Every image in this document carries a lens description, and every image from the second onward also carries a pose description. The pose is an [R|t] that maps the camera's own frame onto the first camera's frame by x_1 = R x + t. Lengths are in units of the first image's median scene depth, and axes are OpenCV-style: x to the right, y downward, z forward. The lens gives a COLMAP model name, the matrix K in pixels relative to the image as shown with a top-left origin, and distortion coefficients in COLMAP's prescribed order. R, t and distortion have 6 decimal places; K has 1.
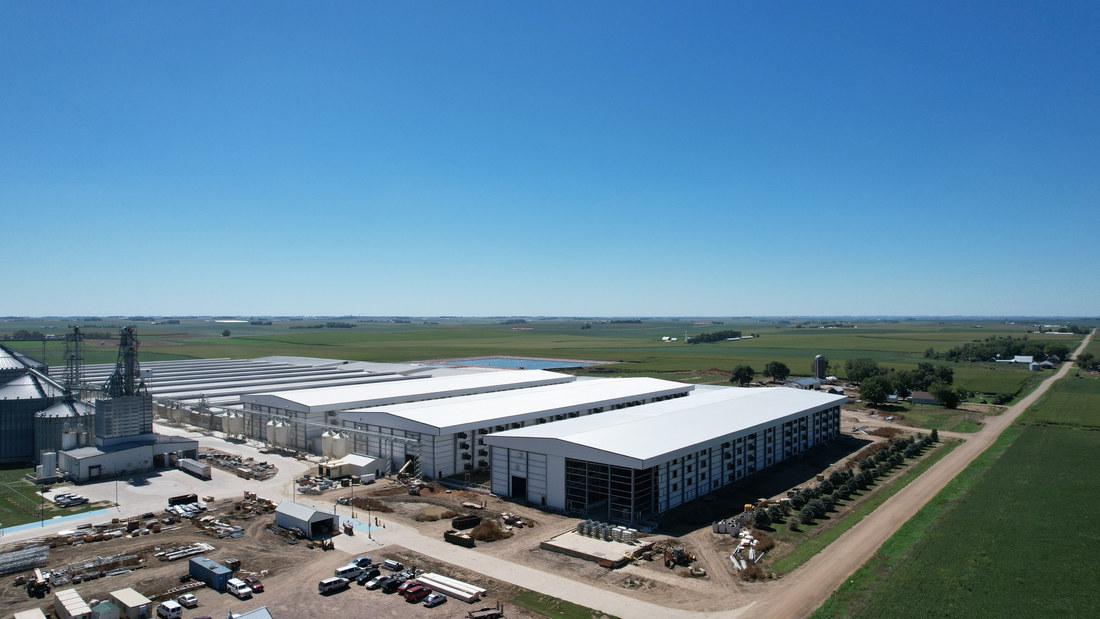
lens RADIAL K [[710.2, 0, 550.0], [0, 710.2, 309.5], [0, 0, 1]] dist [-0.076547, 0.071012]
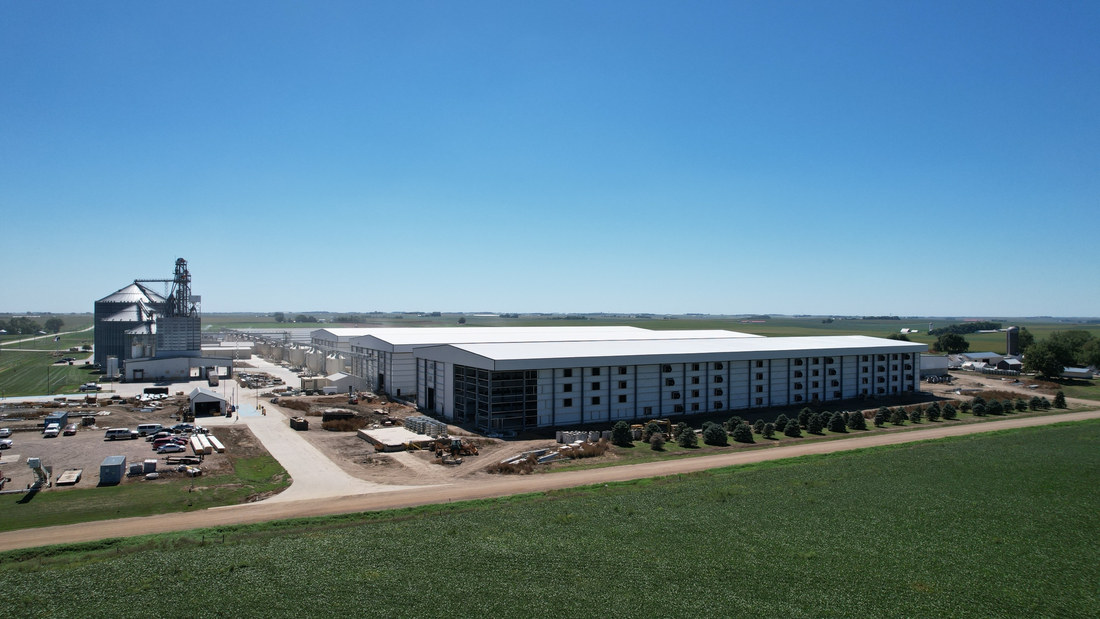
lens RADIAL K [[710.2, 0, 550.0], [0, 710.2, 309.5], [0, 0, 1]] dist [-0.076547, 0.071012]
pose [[0.935809, 0.003204, -0.352492, 0.443304], [-0.003398, 0.999994, 0.000069, 0.125288], [0.352490, 0.001133, 0.935815, 0.140528]]
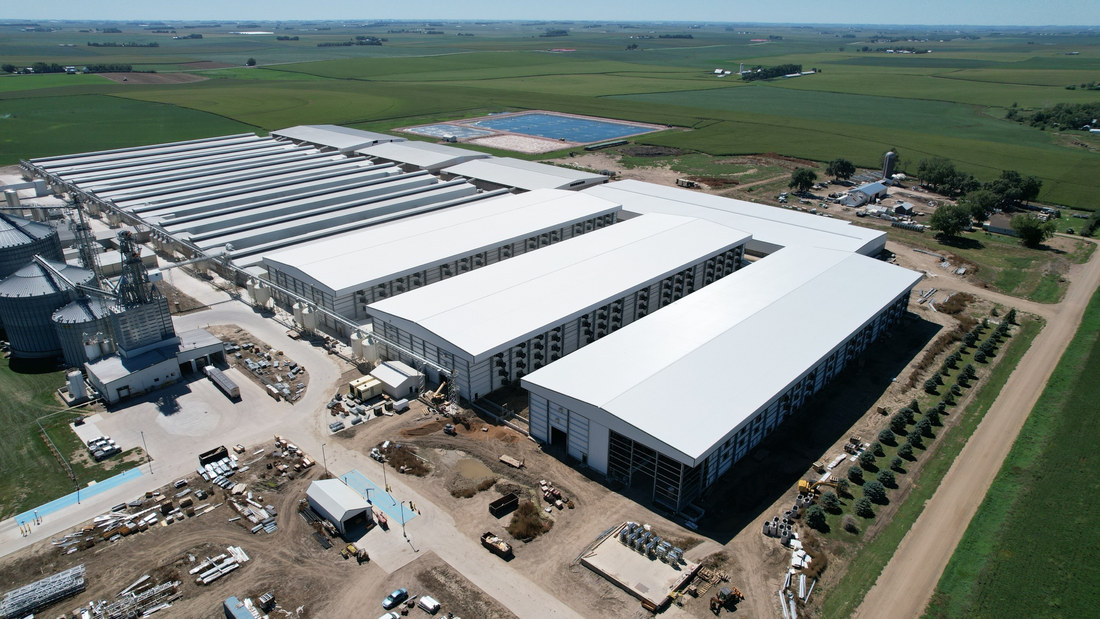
lens RADIAL K [[710.2, 0, 550.0], [0, 710.2, 309.5], [0, 0, 1]] dist [-0.076547, 0.071012]
pose [[0.998358, 0.028236, -0.049833, -0.013345], [-0.006216, 0.918316, 0.395800, -0.276706], [0.056938, -0.394841, 0.916984, 0.194145]]
